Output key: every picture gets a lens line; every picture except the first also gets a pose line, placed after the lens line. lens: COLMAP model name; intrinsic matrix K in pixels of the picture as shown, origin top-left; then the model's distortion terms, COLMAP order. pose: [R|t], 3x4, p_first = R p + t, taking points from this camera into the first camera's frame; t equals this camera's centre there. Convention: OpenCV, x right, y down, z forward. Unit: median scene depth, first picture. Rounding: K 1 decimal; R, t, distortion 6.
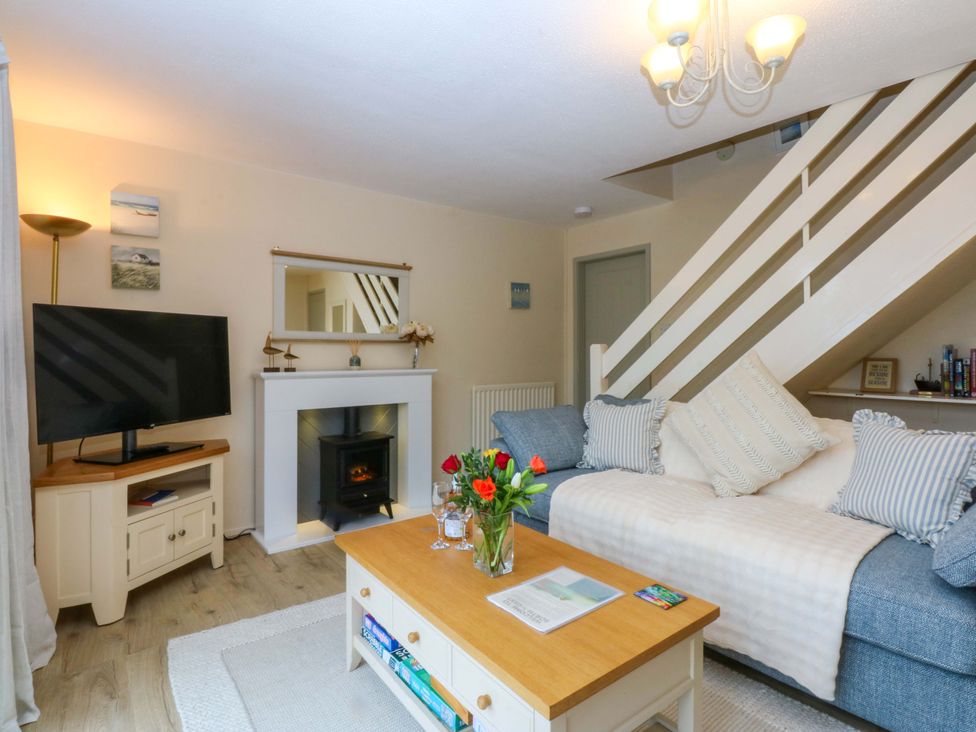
lens RADIAL K [[503.4, 0, 489.5], [0, 503.4, 353.0], [0, 0, 1]] dist [-0.001012, -0.014761]
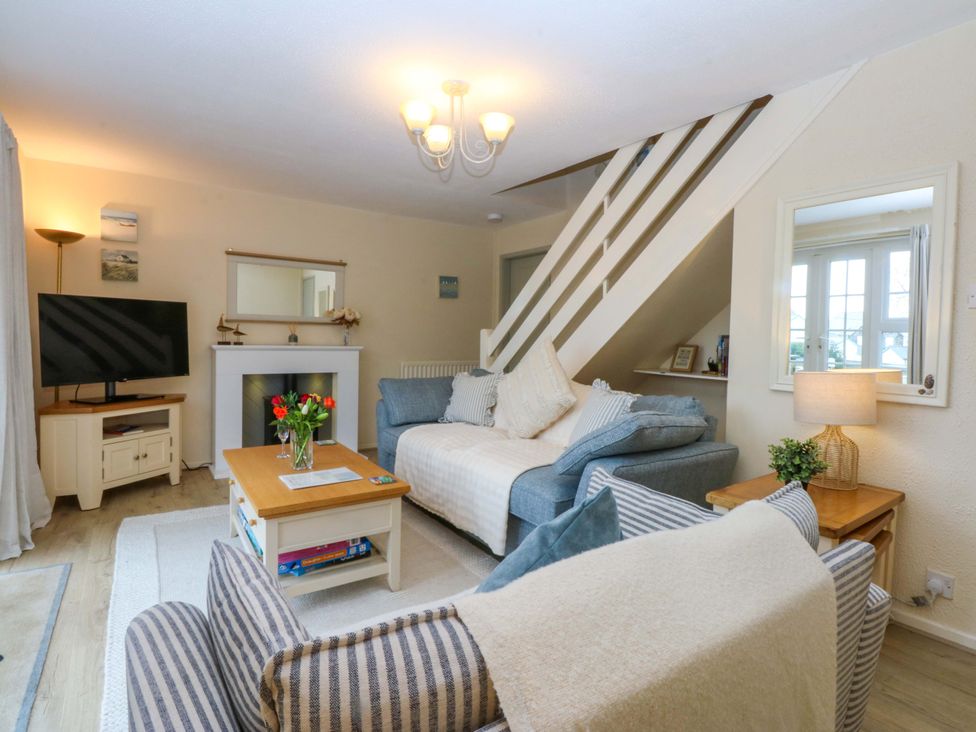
lens RADIAL K [[505.9, 0, 491.8], [0, 505.9, 354.6], [0, 0, 1]] dist [0.005083, -0.017727]
pose [[0.997916, 0.024106, -0.059849, 0.396810], [-0.022041, 0.999147, 0.034927, 0.001806], [0.060640, -0.033535, 0.997596, -0.316872]]
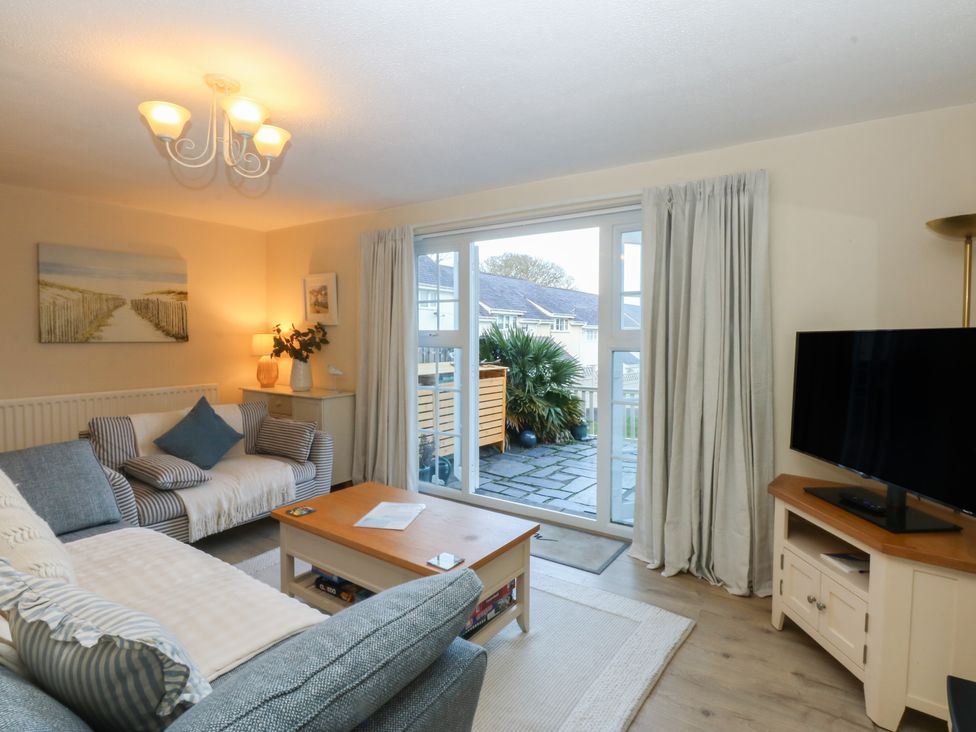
lens RADIAL K [[505.9, 0, 491.8], [0, 505.9, 354.6], [0, 0, 1]] dist [0.005083, -0.017727]
pose [[-0.956206, 0.010864, -0.292493, 0.110029], [-0.000888, 0.999199, 0.040017, -0.068350], [0.292694, 0.038524, -0.955430, 1.431242]]
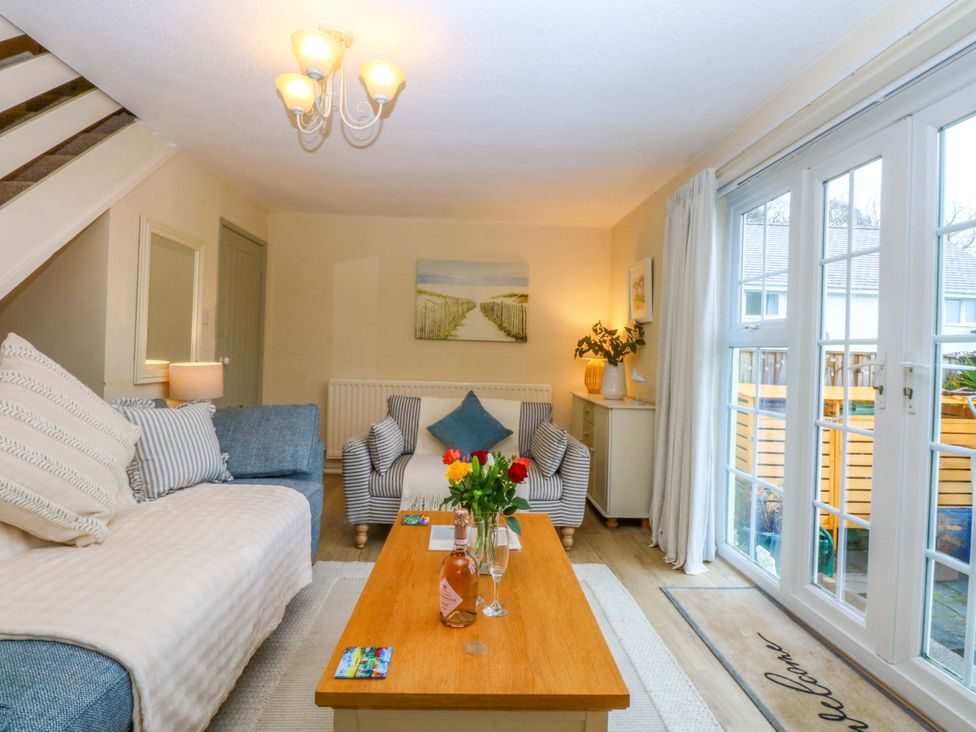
lens RADIAL K [[505.9, 0, 491.8], [0, 505.9, 354.6], [0, 0, 1]] dist [0.005083, -0.017727]
pose [[-0.816707, -0.024802, 0.576519, -0.322216], [-0.028034, 0.999602, 0.003290, -0.003609], [-0.576371, -0.013476, -0.817077, 1.036487]]
